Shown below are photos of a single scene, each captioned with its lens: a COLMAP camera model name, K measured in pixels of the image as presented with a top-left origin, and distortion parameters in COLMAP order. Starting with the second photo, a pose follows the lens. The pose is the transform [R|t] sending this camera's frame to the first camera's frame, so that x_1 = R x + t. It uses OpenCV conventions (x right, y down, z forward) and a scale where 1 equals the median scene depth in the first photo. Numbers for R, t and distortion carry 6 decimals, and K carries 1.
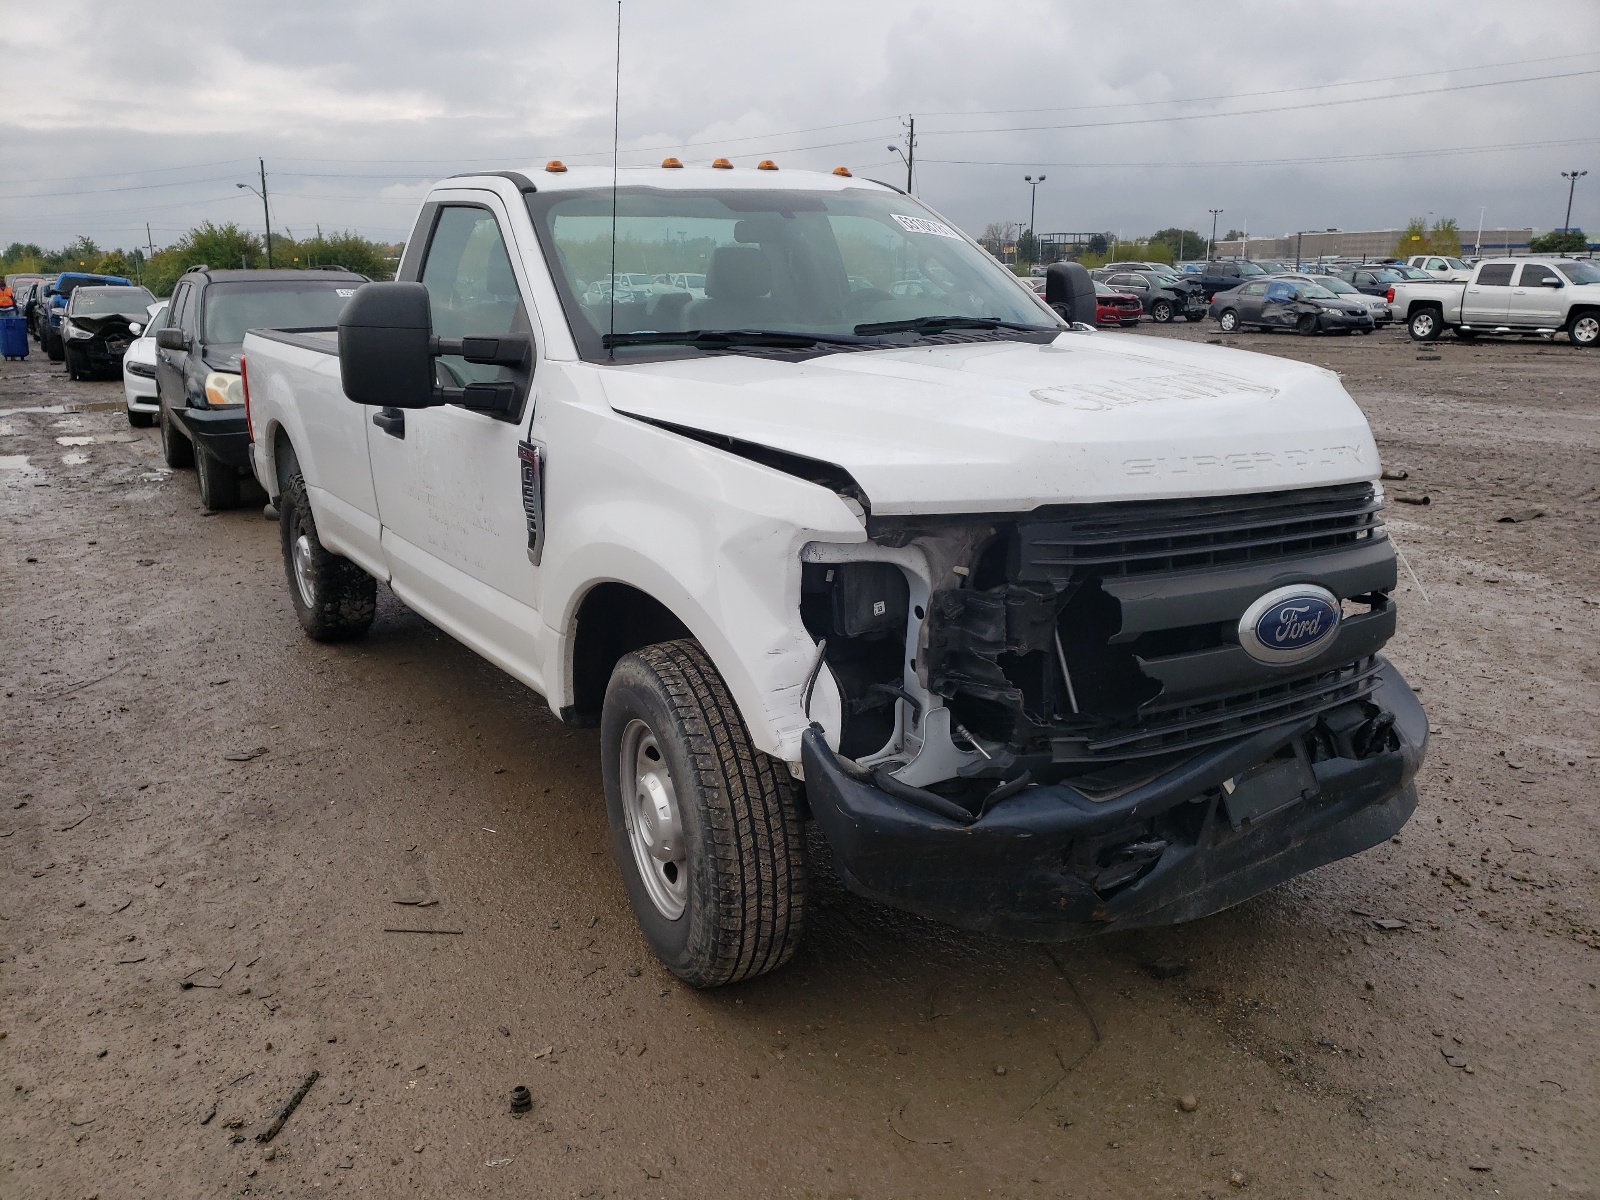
lens RADIAL K [[1248.8, 0, 732.7], [0, 1248.8, 643.6], [0, 0, 1]] dist [0.072110, -0.005376]
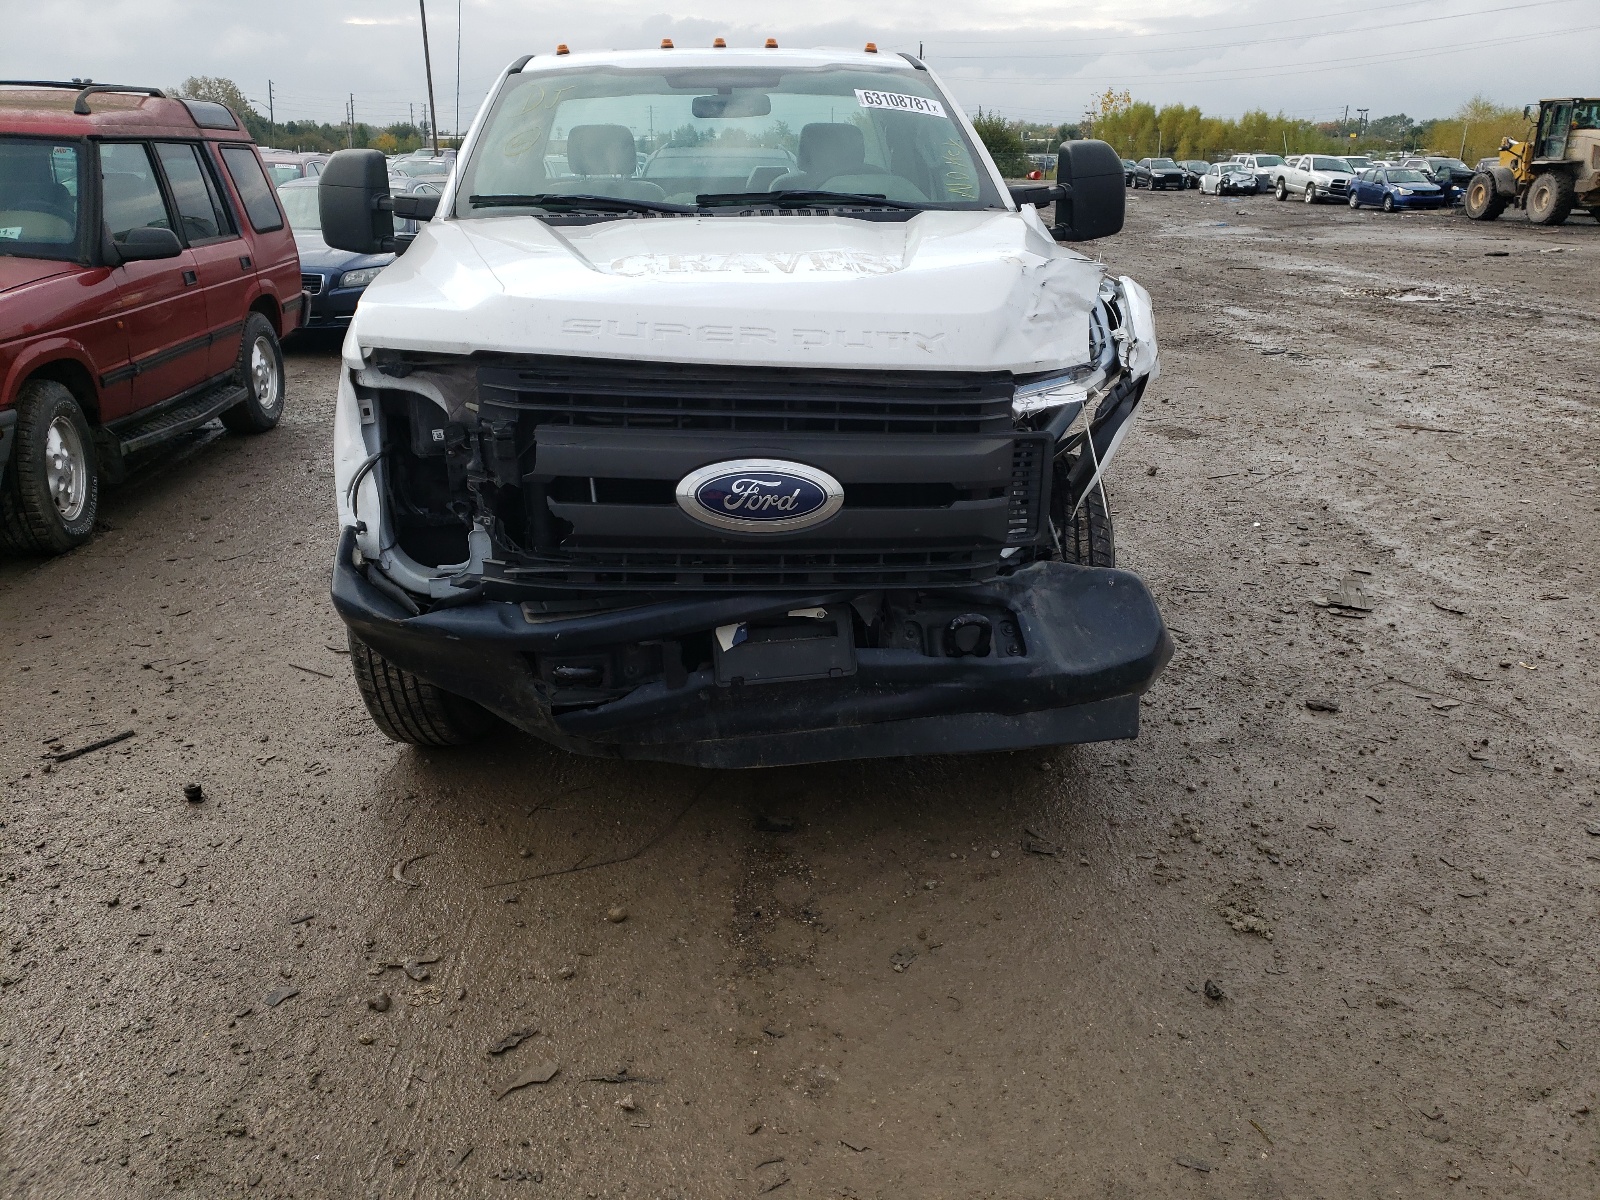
lens RADIAL K [[1269.0, 0, 800.0], [0, 1269.0, 600.0], [0, 0, 1]] dist [0.044543, 0.000972]
pose [[0.897476, 0.166125, -0.408581, 0.926136], [-0.145286, 0.986005, 0.081769, -0.022331], [0.416447, -0.014024, 0.909052, 0.063093]]
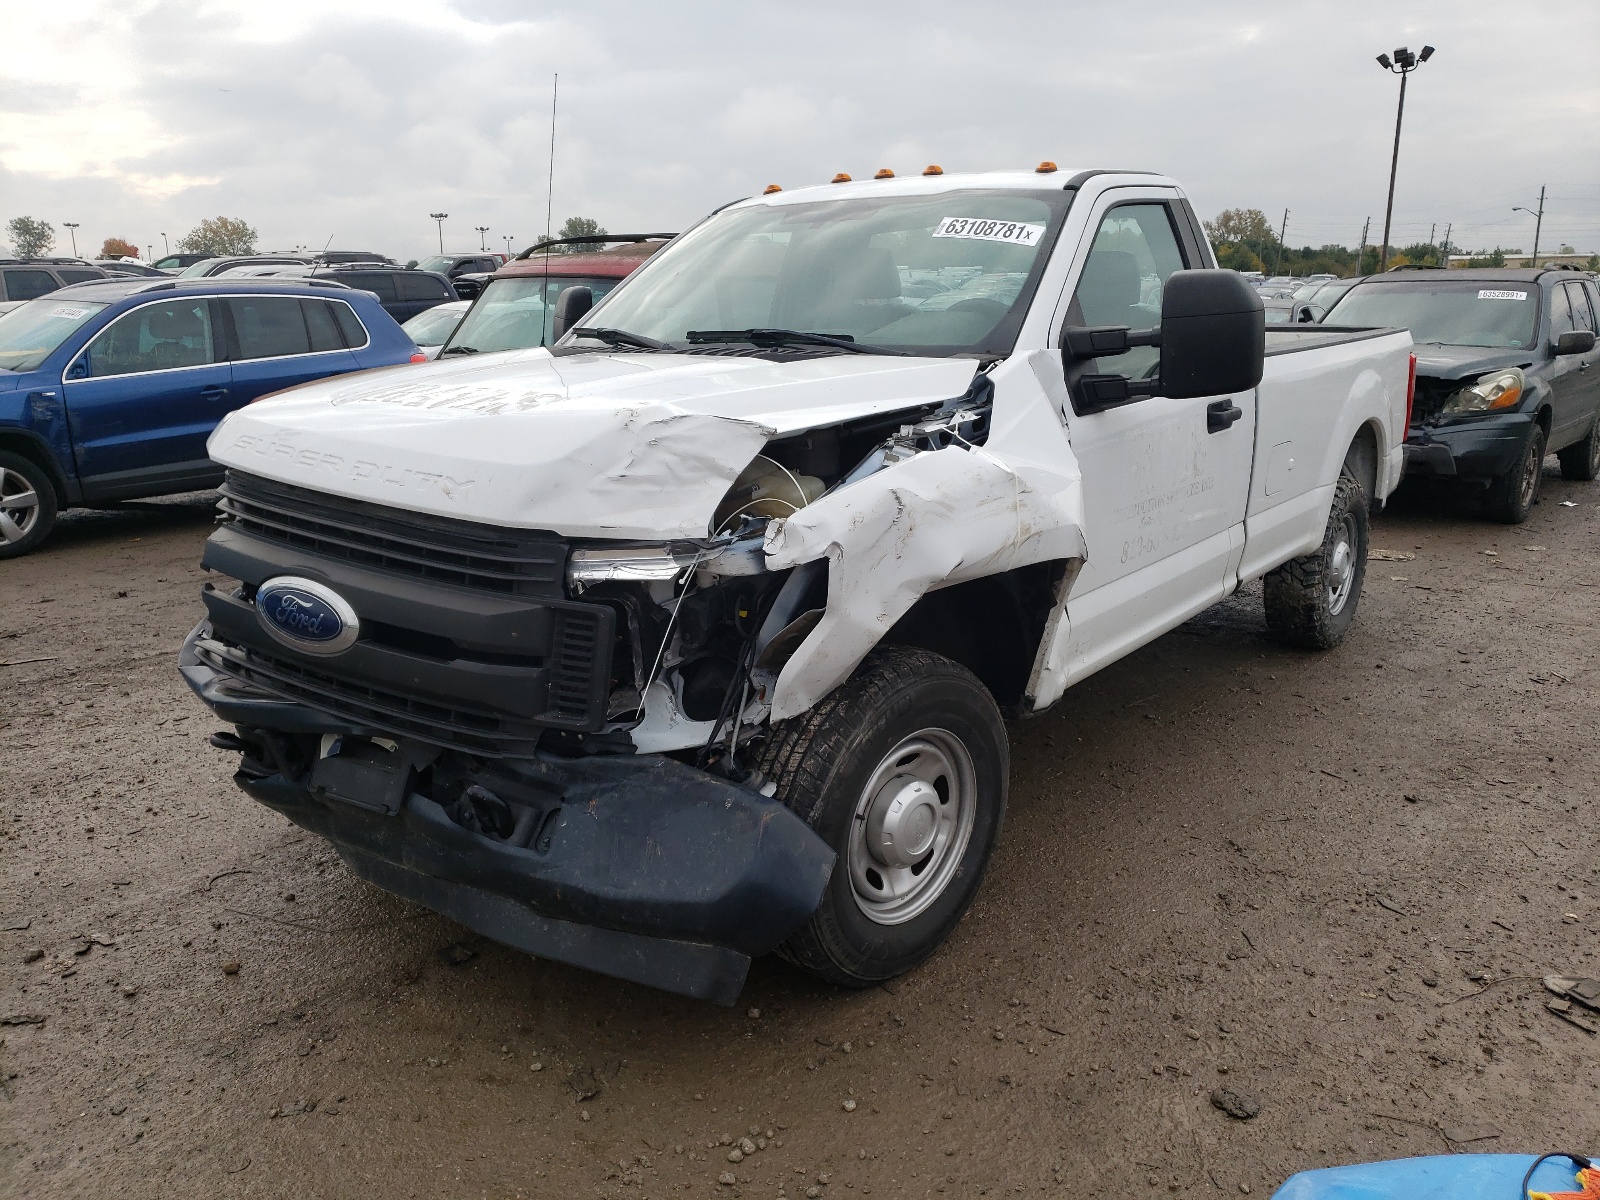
lens RADIAL K [[1248.8, 0, 732.7], [0, 1248.8, 643.6], [0, 0, 1]] dist [0.072110, -0.005376]
pose [[0.399688, 0.281691, -0.872296, 1.611153], [-0.280047, 0.943638, 0.176411, -0.314645], [0.872825, 0.173774, 0.456048, 0.929043]]
